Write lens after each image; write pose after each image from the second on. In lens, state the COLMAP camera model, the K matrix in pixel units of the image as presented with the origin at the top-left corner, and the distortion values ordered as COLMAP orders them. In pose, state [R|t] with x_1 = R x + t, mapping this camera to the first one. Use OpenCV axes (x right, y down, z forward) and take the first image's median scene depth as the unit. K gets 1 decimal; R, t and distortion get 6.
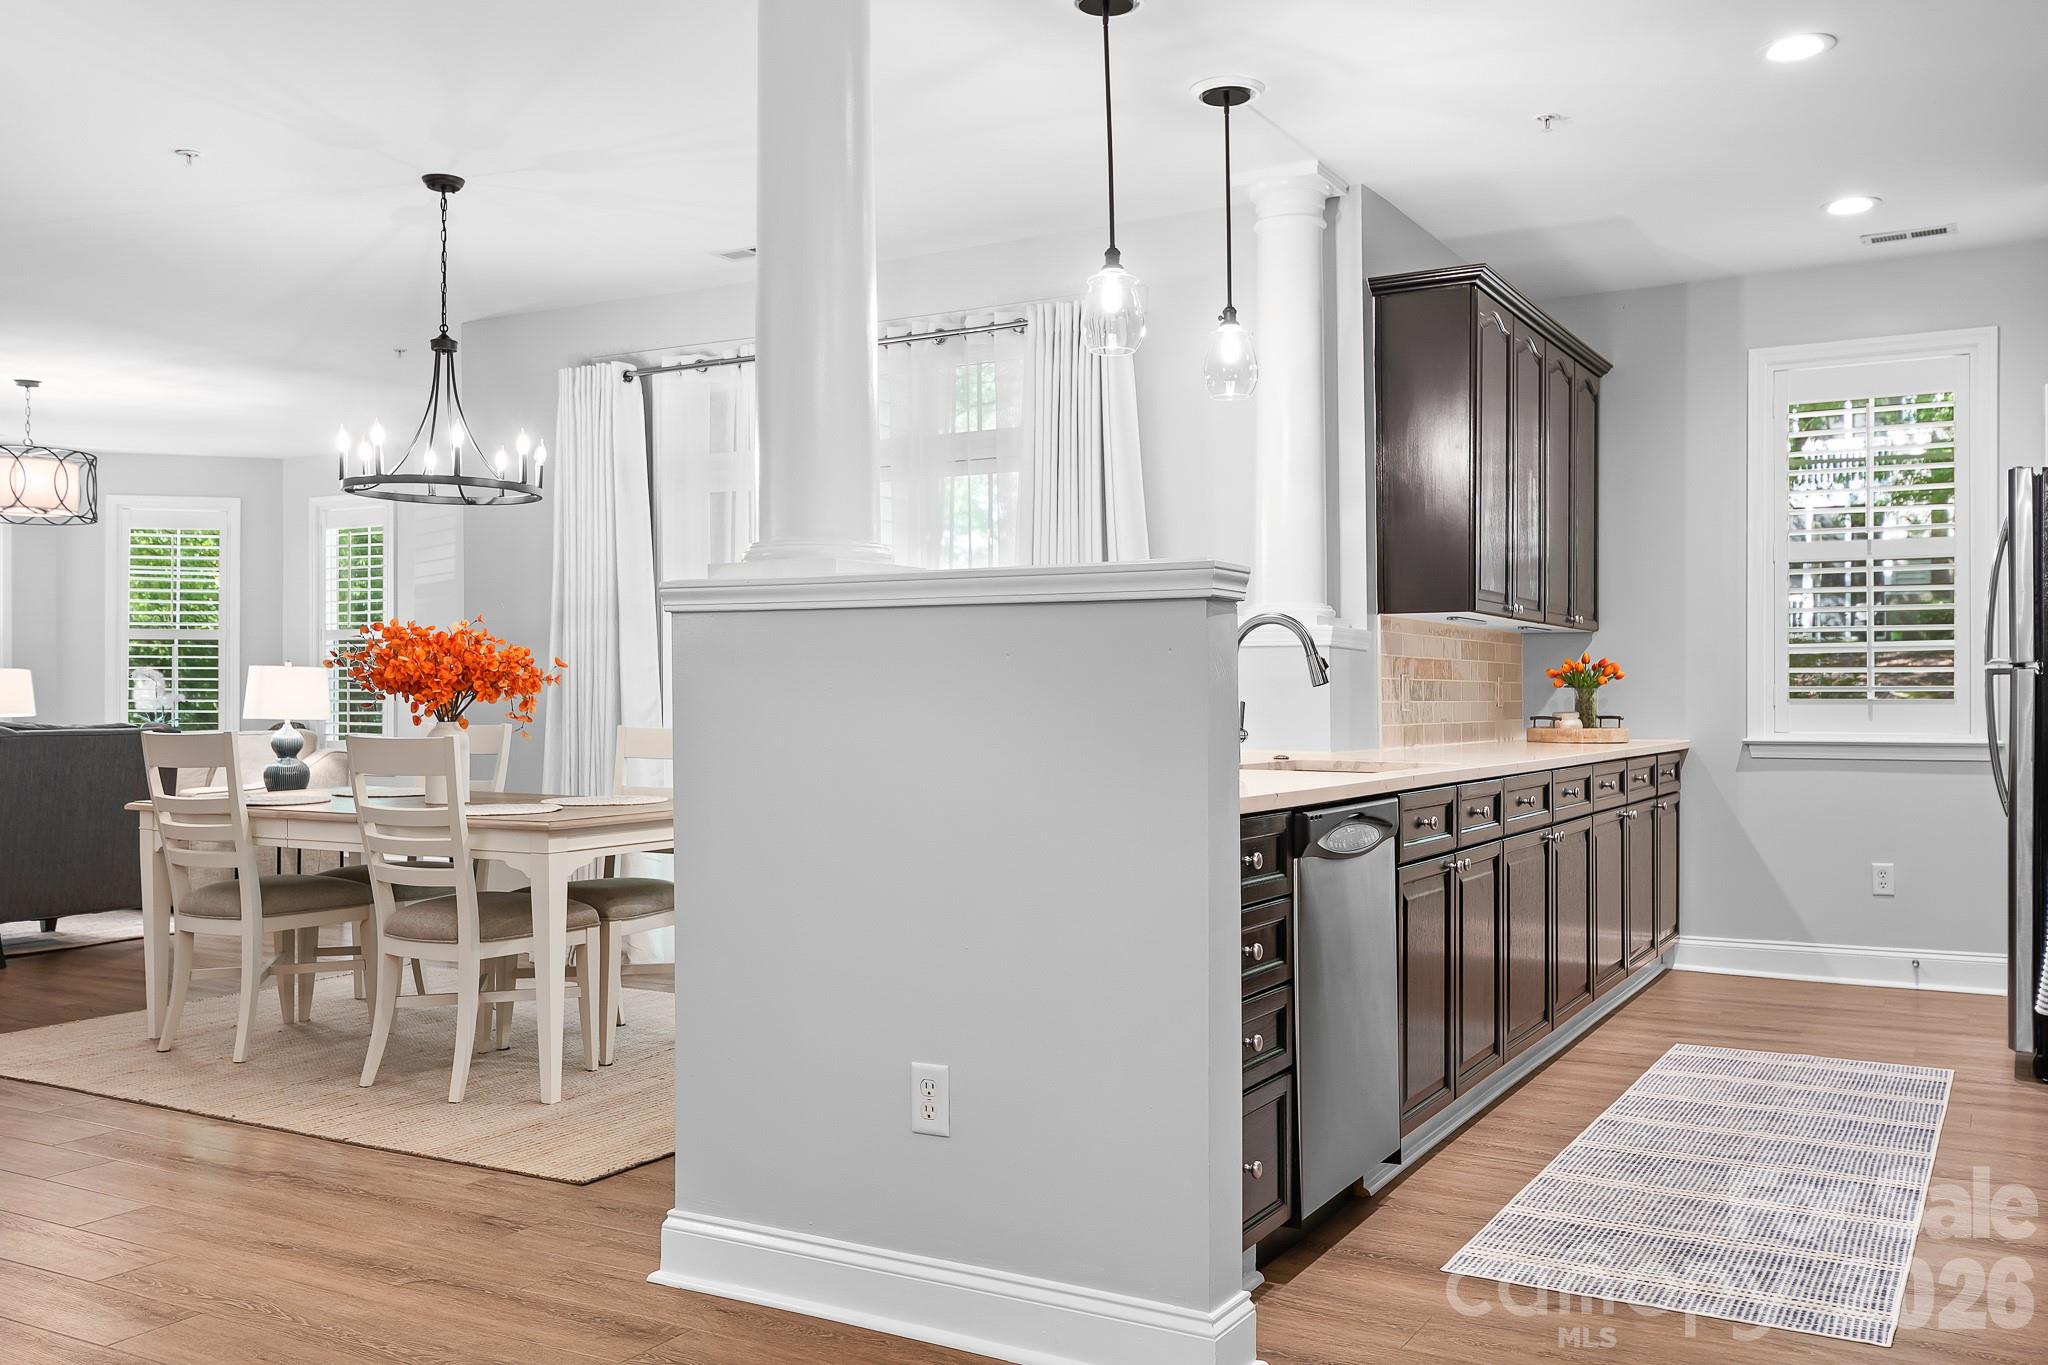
lens RADIAL K [[1722.9, 0, 1021.6], [0, 1722.9, 688.8], [0, 0, 1]] dist [0.016509, -0.017822]
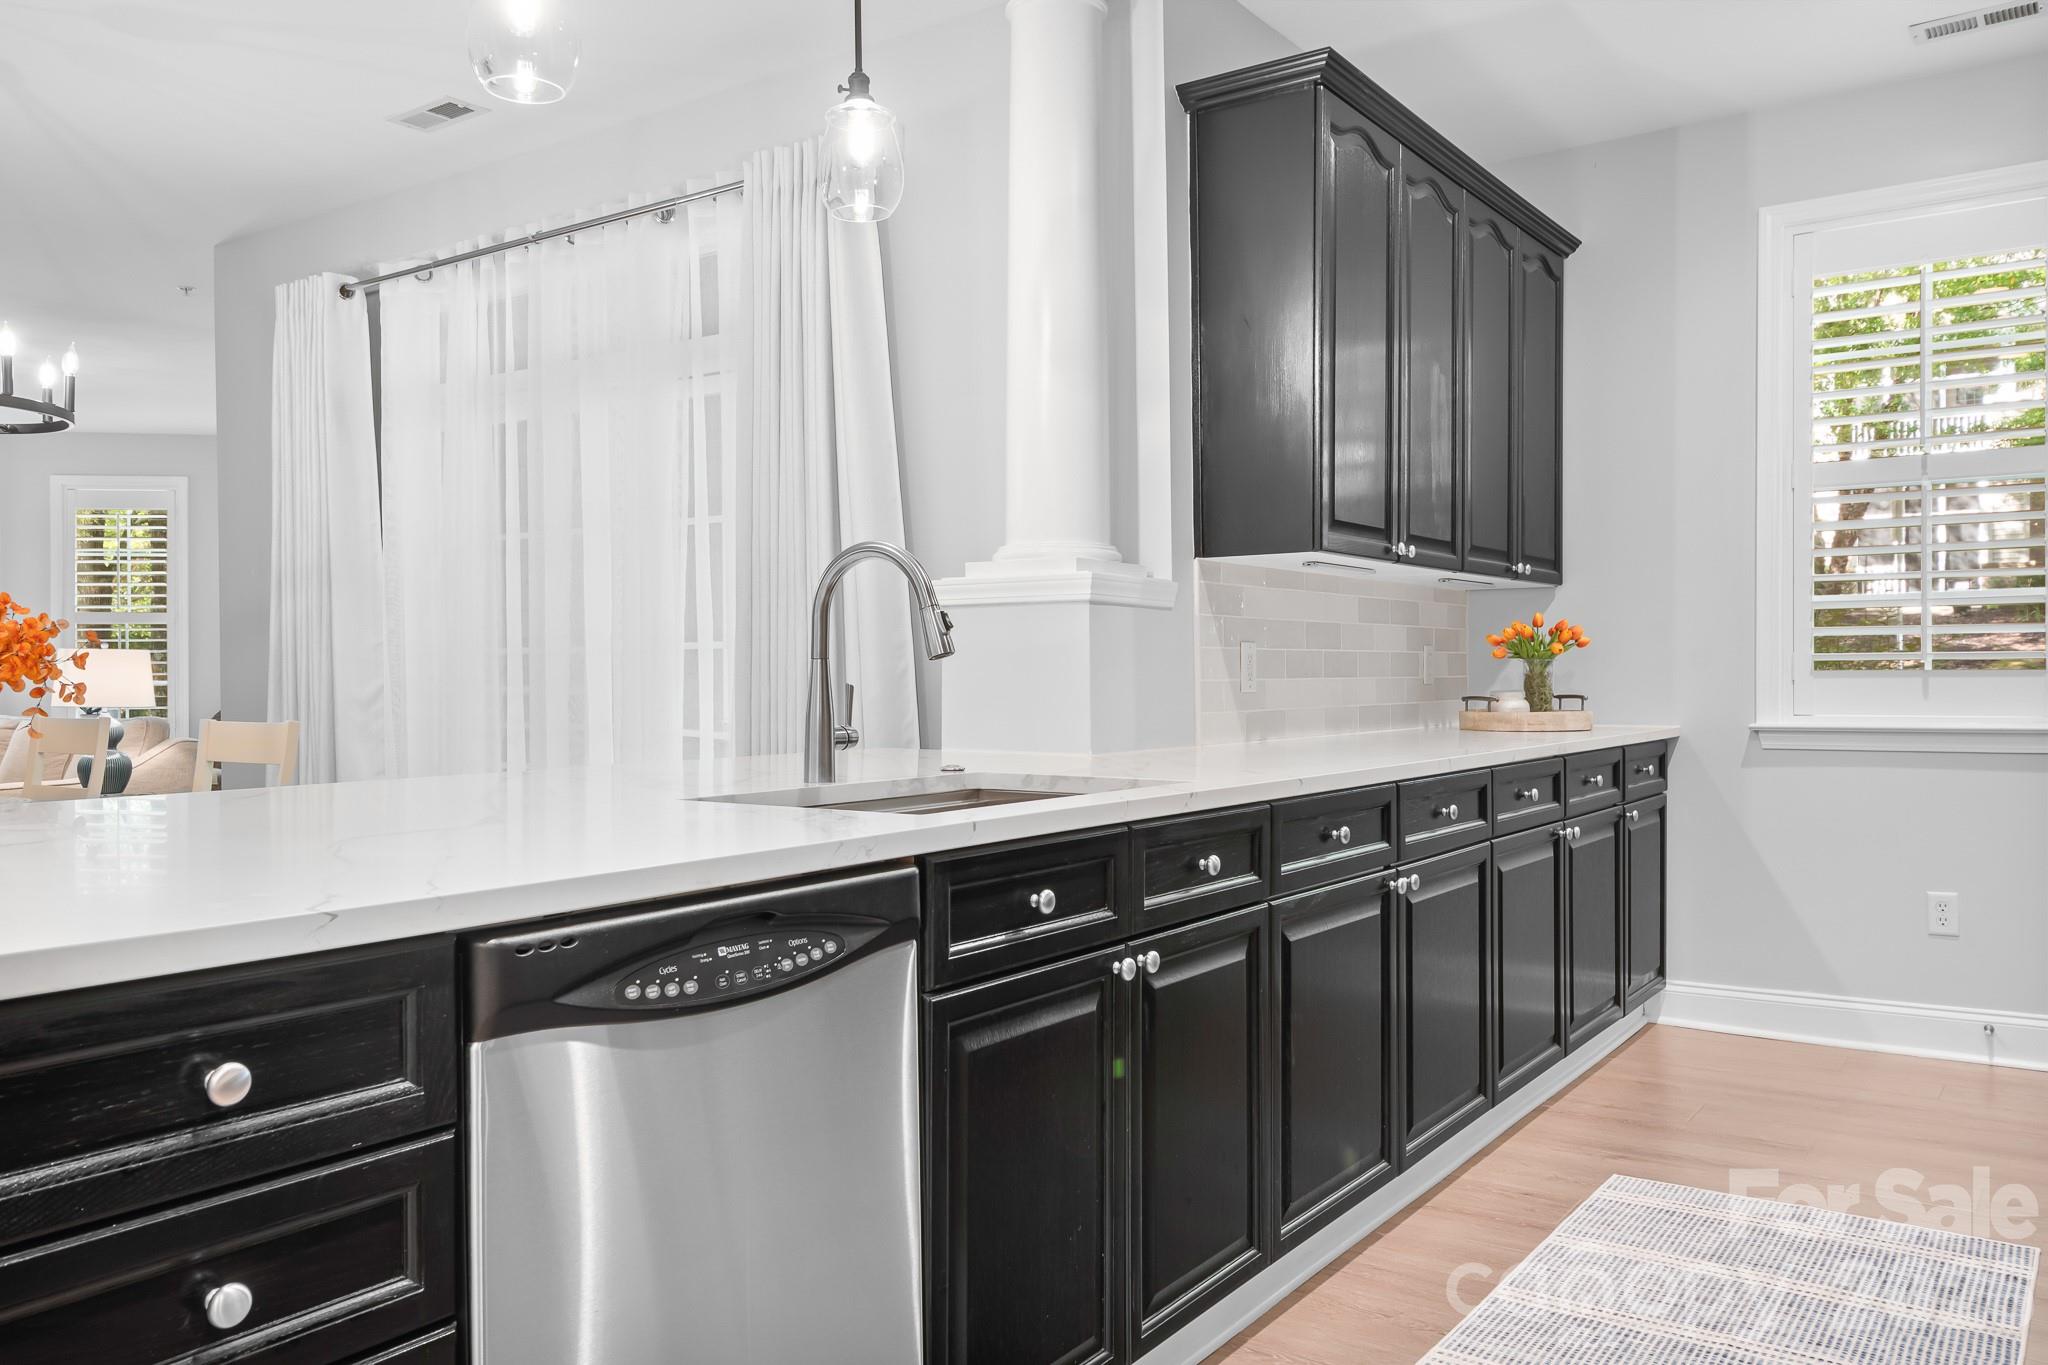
lens RADIAL K [[1577.5, 0, 1023.9], [0, 1577.5, 697.6], [0, 0, 1]] dist [0.009759, 0.012159]
pose [[0.996128, -0.007352, -0.087606, 0.162484], [0.008912, 0.999808, 0.017426, 0.002453], [0.087461, -0.018139, 0.996003, 0.283792]]
